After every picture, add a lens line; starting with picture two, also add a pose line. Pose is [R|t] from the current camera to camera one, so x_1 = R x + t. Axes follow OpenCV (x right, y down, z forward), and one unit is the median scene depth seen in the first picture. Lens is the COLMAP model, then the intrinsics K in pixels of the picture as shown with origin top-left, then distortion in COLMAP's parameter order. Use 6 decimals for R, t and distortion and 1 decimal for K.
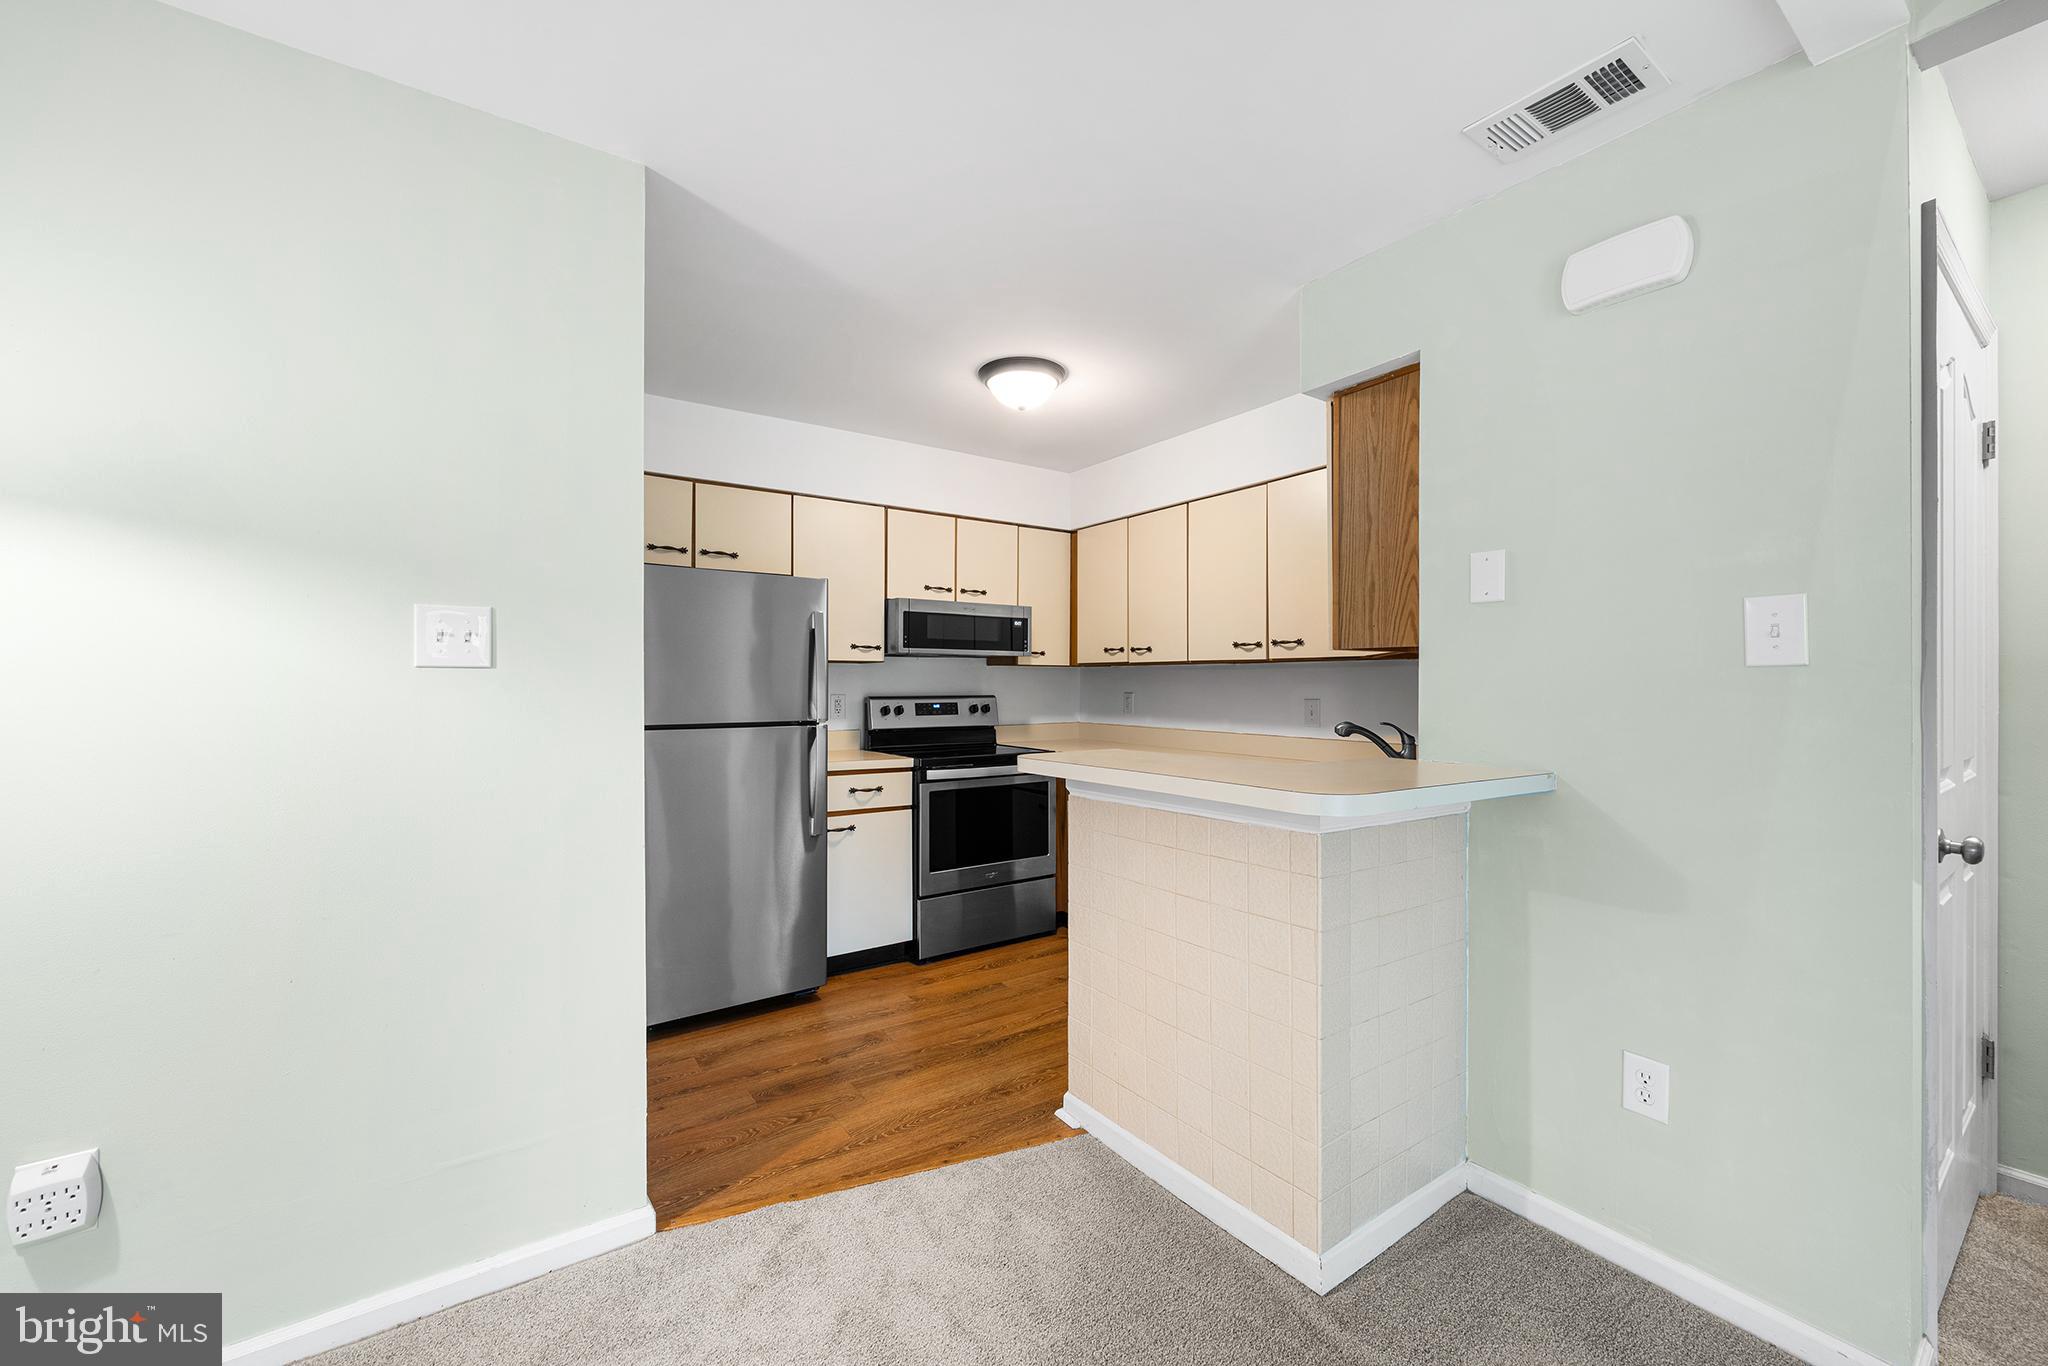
lens RADIAL K [[789.1, 0, 1028.5], [0, 789.1, 680.7], [0, 0, 1]] dist [-0.001196, -0.000014]
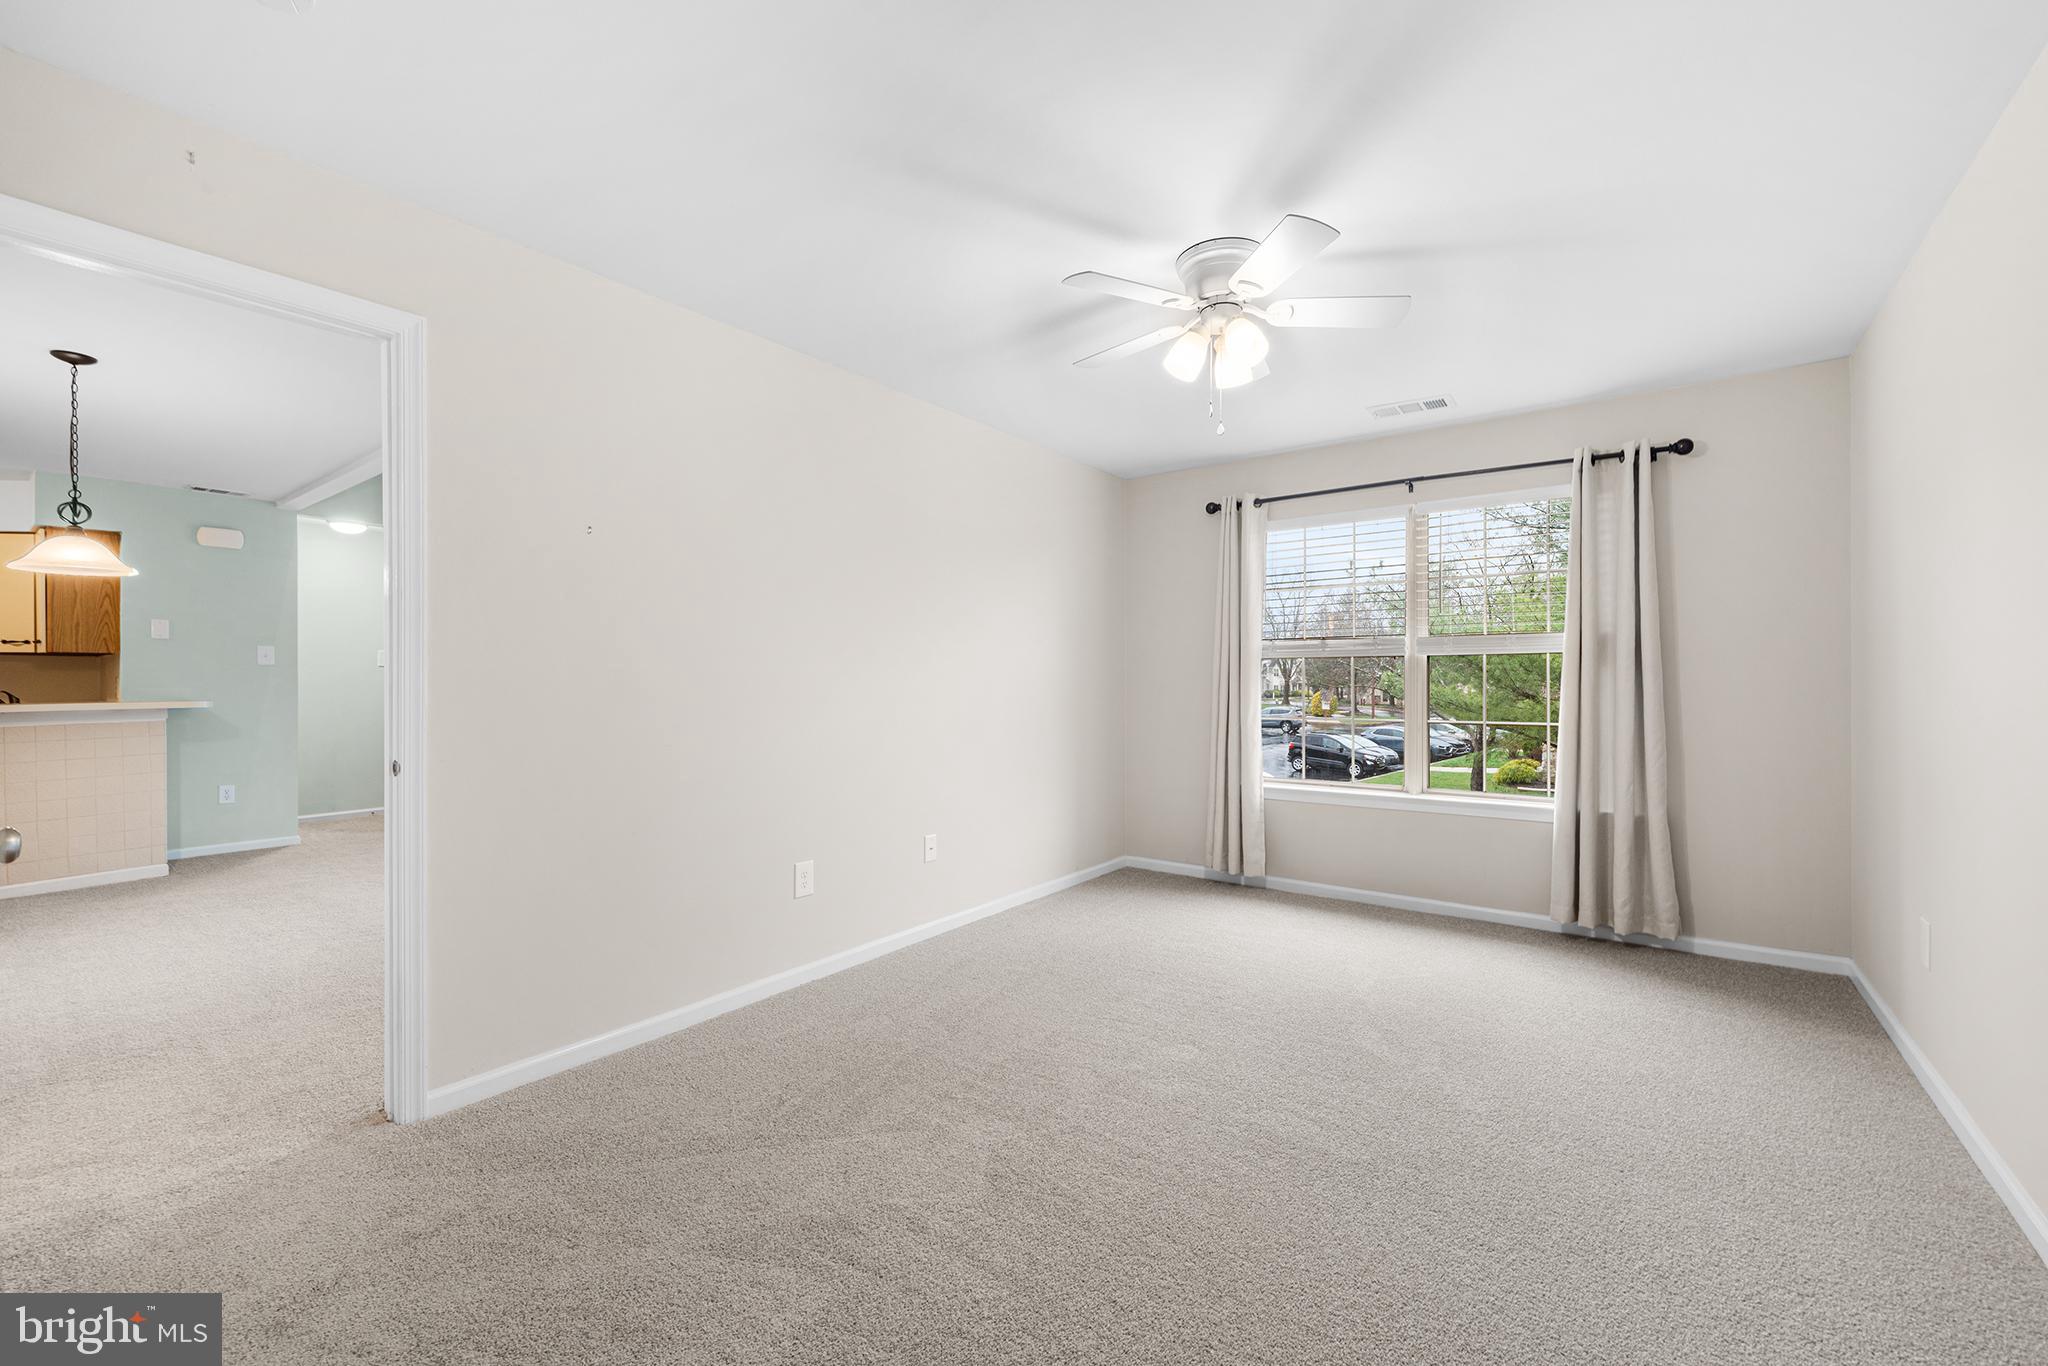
lens RADIAL K [[838.4, 0, 1027.2], [0, 838.4, 681.5], [0, 0, 1]] dist [-0.001583, 0.000051]
pose [[-0.305800, -0.002183, 0.952093, -1.688282], [-0.005395, 0.999985, 0.000559, 0.015681], [-0.952080, -0.004966, -0.305808, -0.520471]]
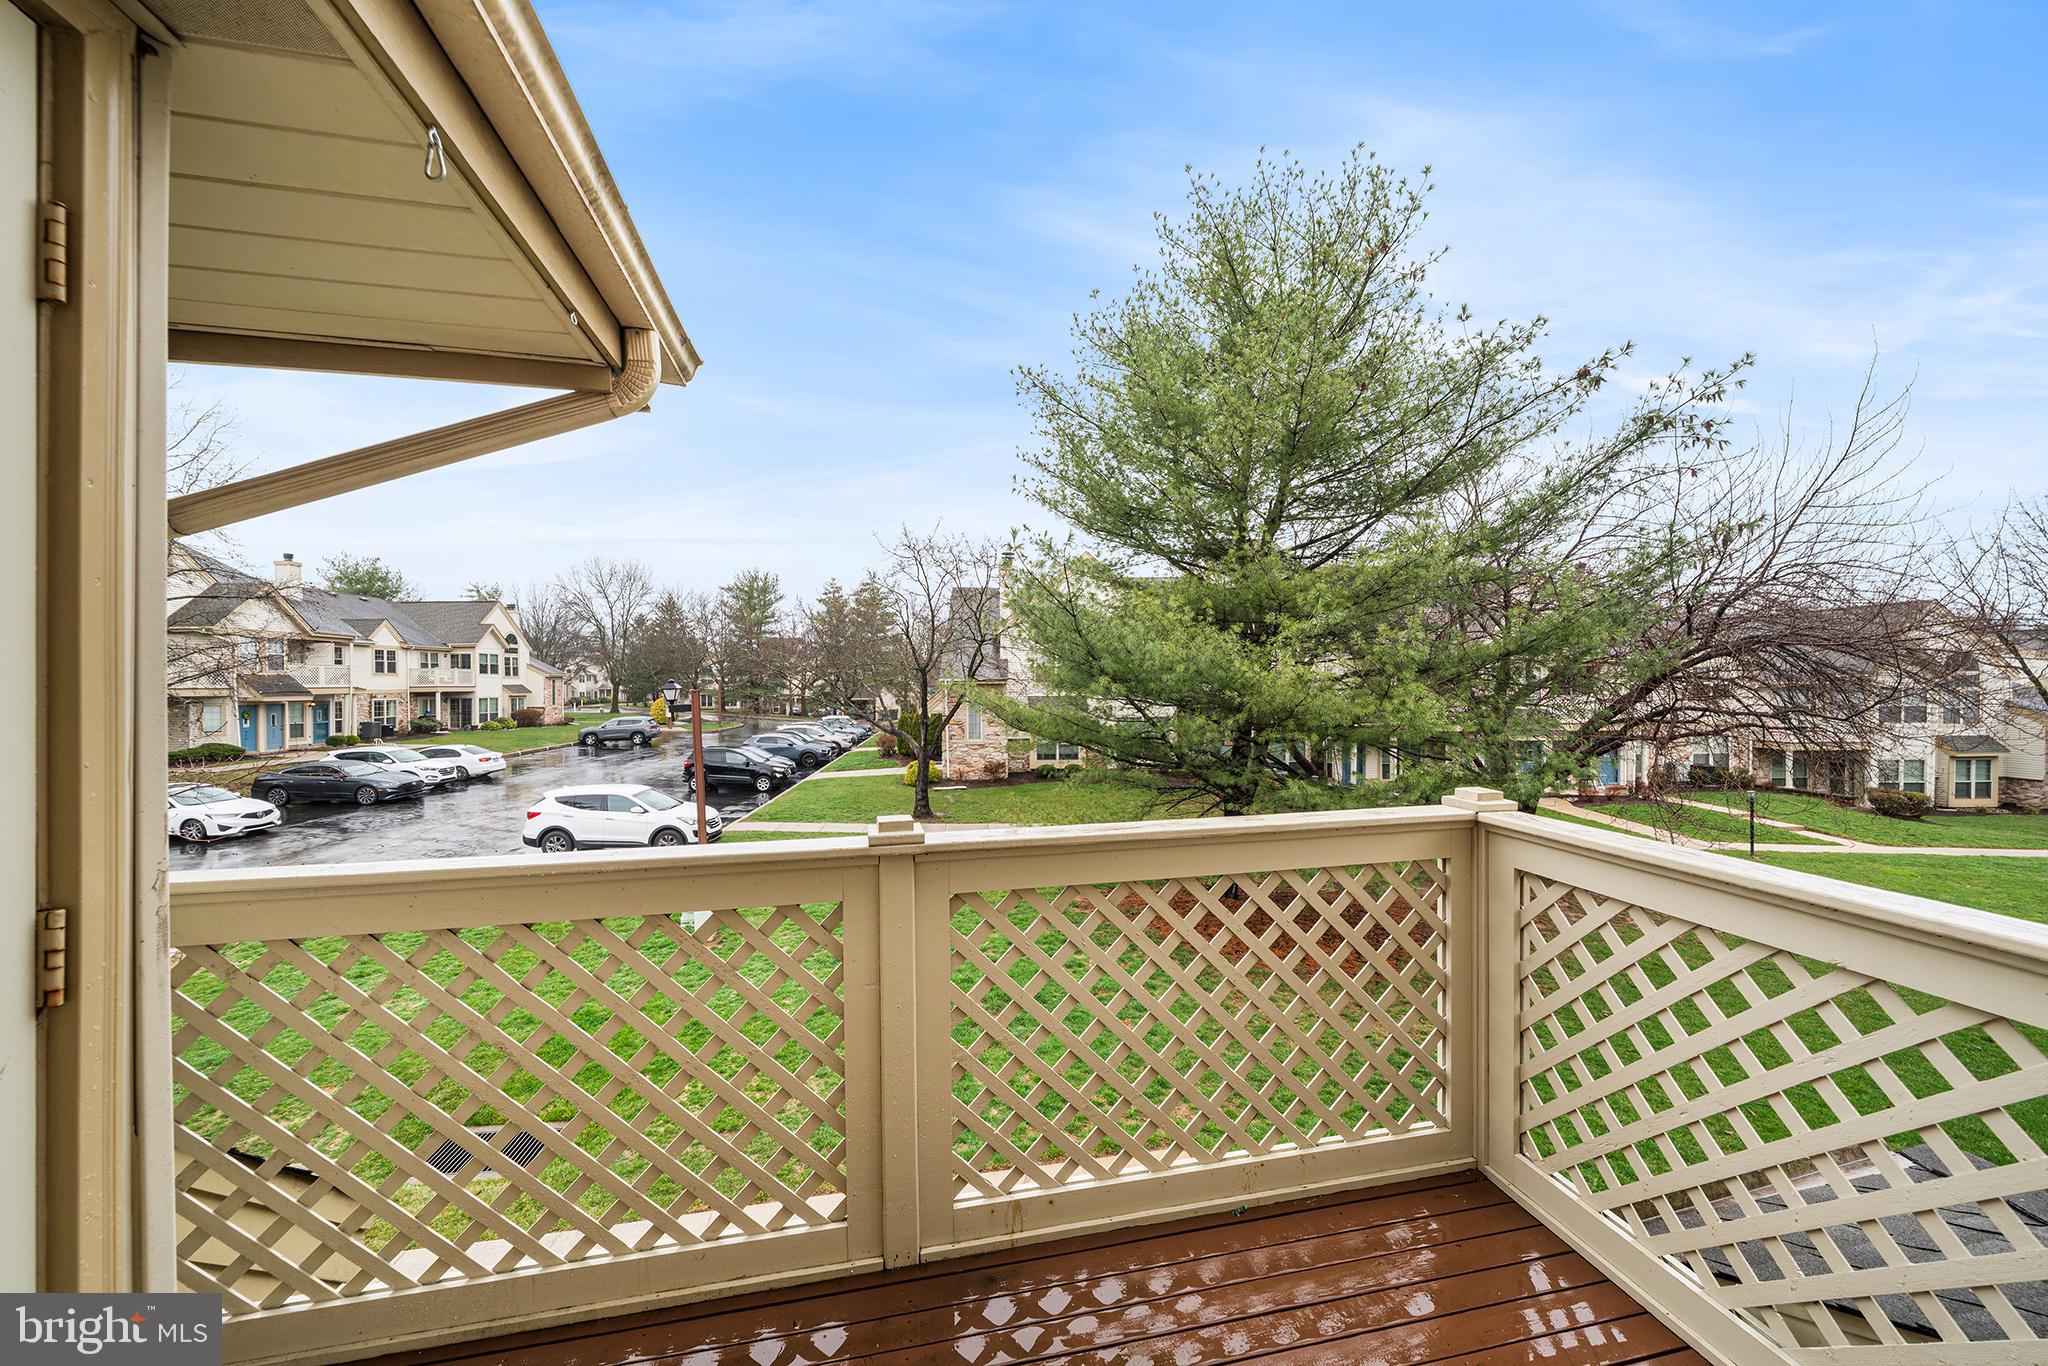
lens RADIAL K [[743.6, 0, 1024.4], [0, 743.6, 684.4], [0, 0, 1]] dist [-0.001520, -0.000151]
pose [[-0.921913, 0.003271, 0.387383, 0.703066], [0.003642, 0.999993, 0.000225, -0.030717], [-0.387380, 0.001619, -0.921919, -0.900201]]
